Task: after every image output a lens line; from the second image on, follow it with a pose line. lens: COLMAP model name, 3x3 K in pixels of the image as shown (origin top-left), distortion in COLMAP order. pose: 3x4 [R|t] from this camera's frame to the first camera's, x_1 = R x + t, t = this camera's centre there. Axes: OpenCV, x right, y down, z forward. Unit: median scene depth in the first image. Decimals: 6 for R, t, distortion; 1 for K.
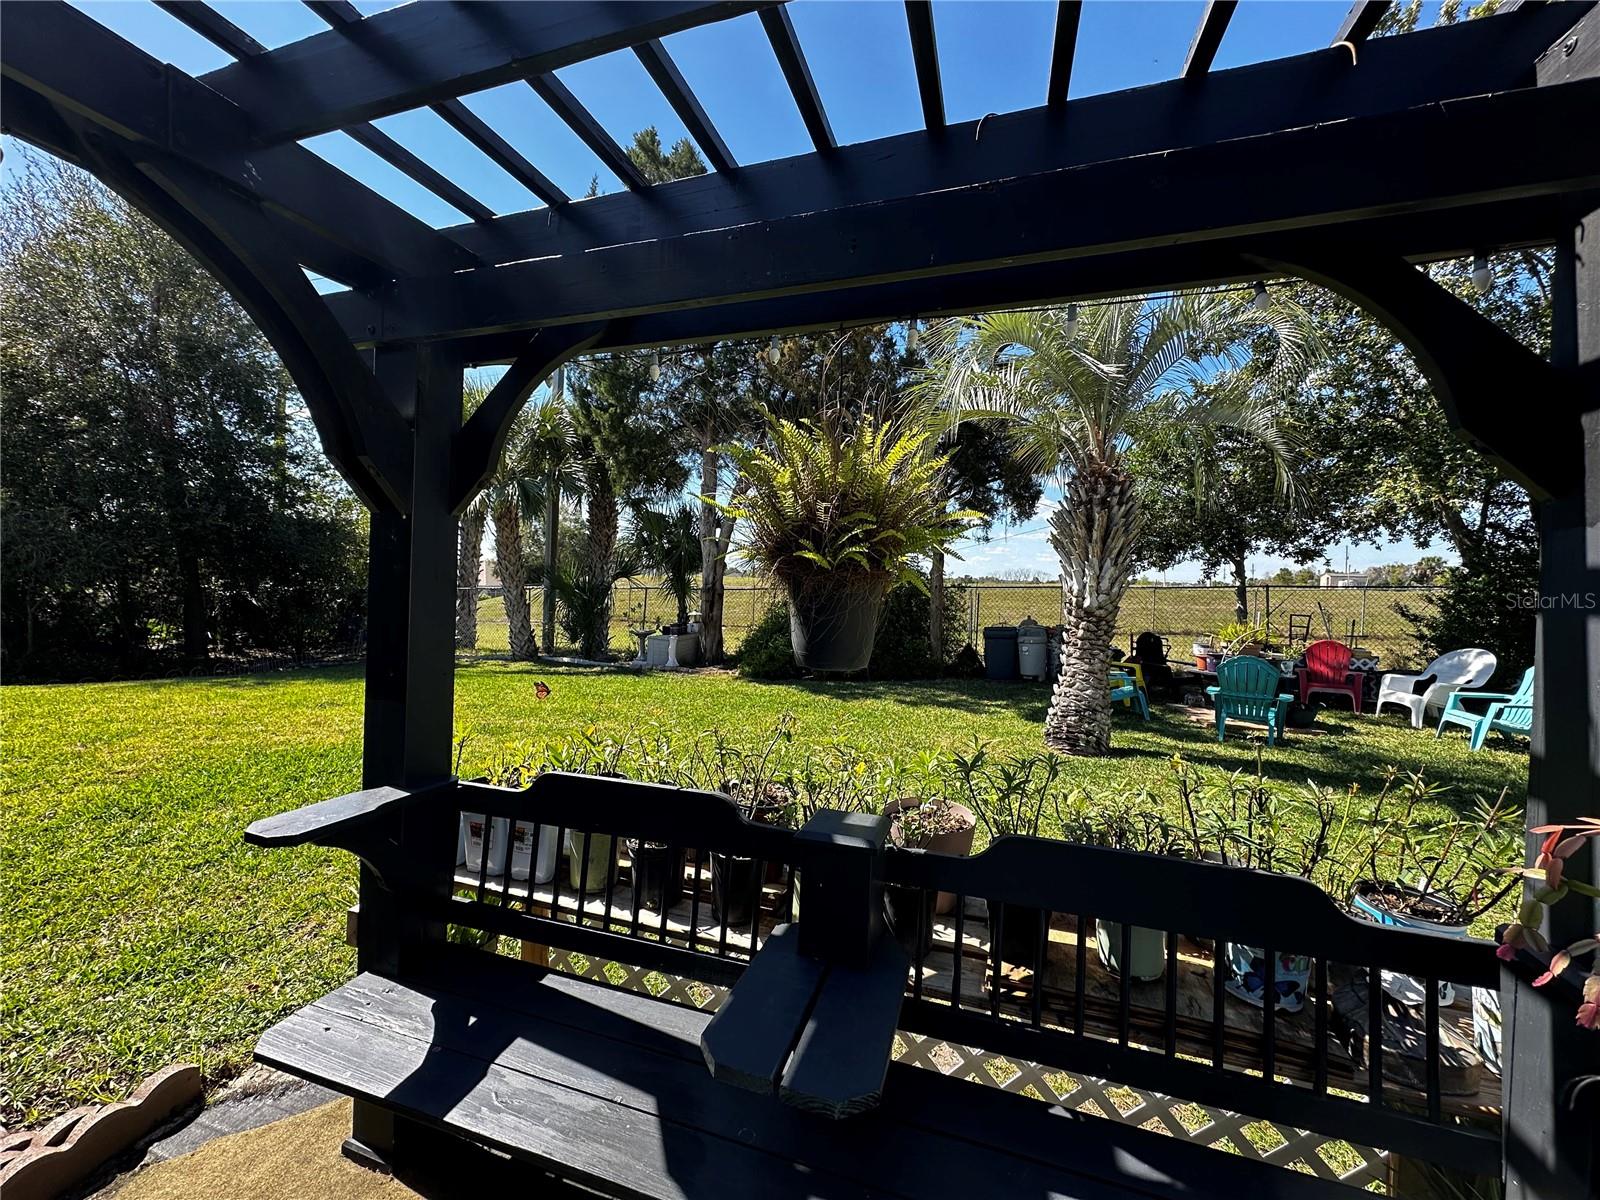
lens RADIAL K [[645.5, 0, 788.3], [0, 645.5, 594.2], [0, 0, 1]] dist [-0.018579, -0.000033]
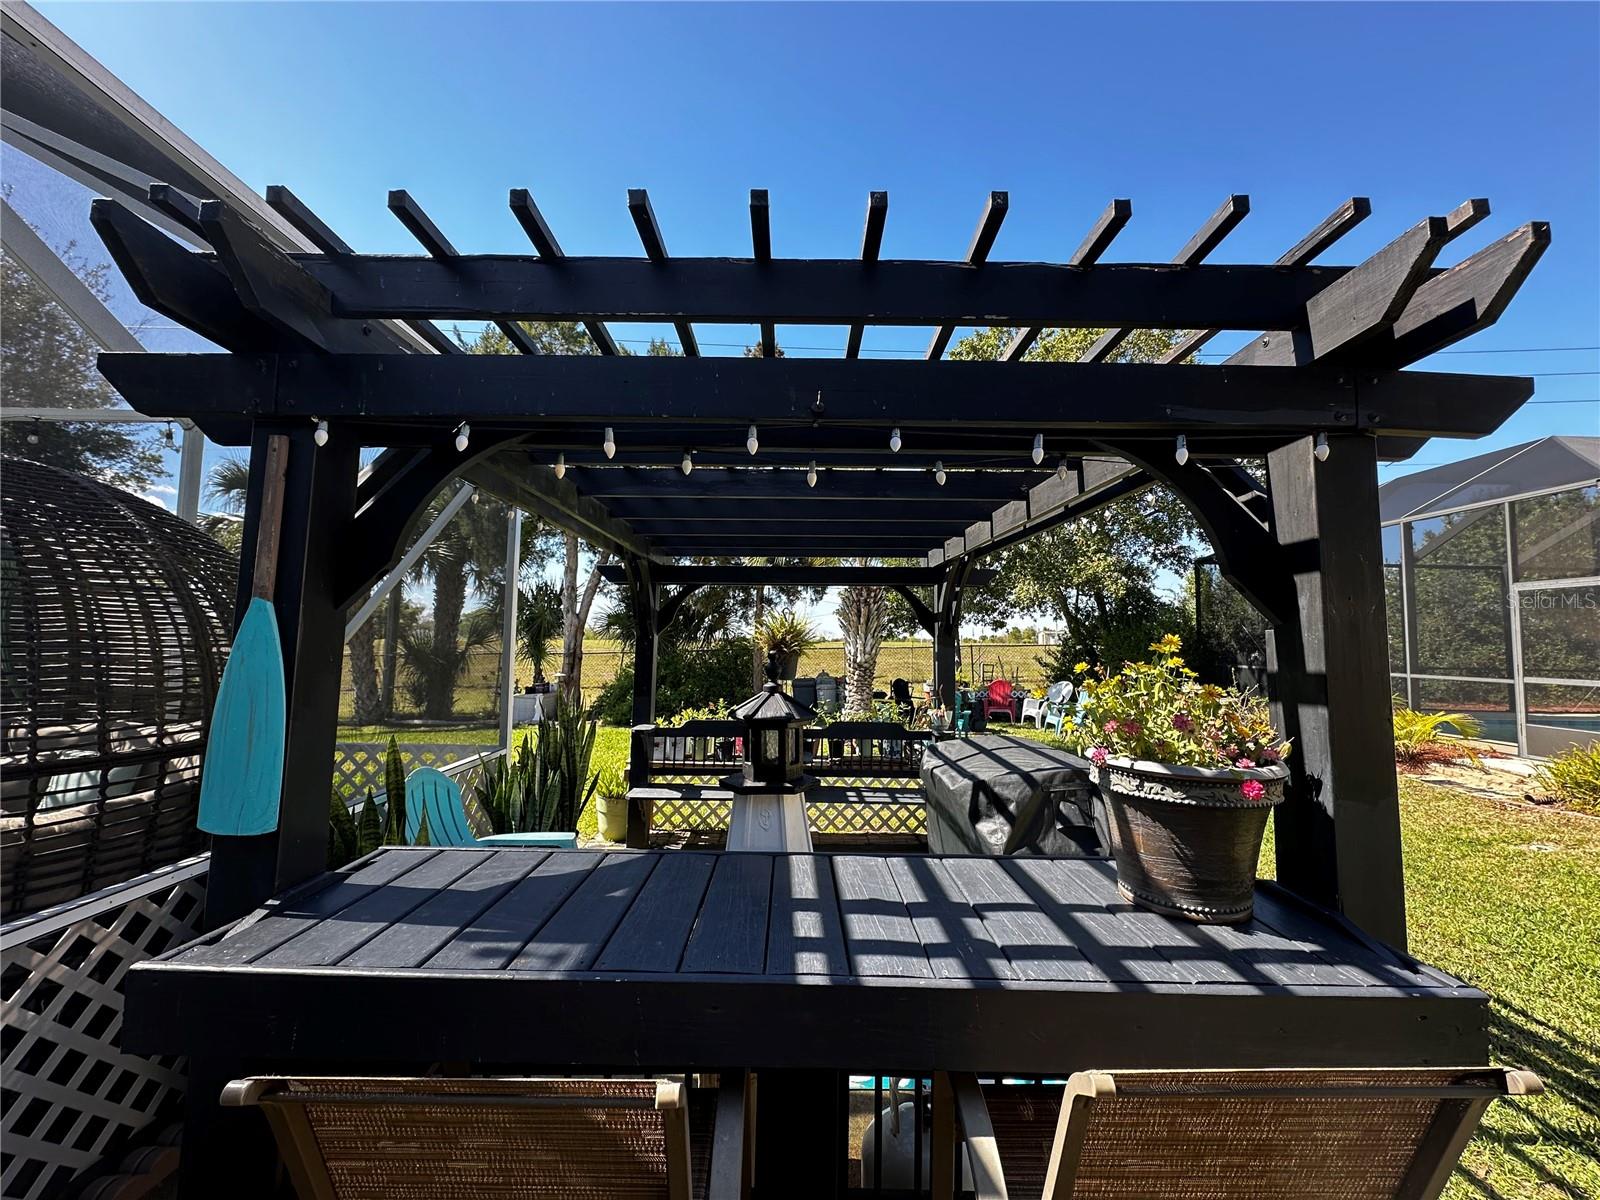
lens RADIAL K [[645.5, 0, 795.1], [0, 645.5, 595.0], [0, 0, 1]] dist [-0.018579, -0.000033]
pose [[0.947376, 0.012829, 0.319866, -0.129741], [0.016540, 0.995901, -0.088930, -0.004125], [-0.319695, 0.089540, 0.943280, -0.304949]]
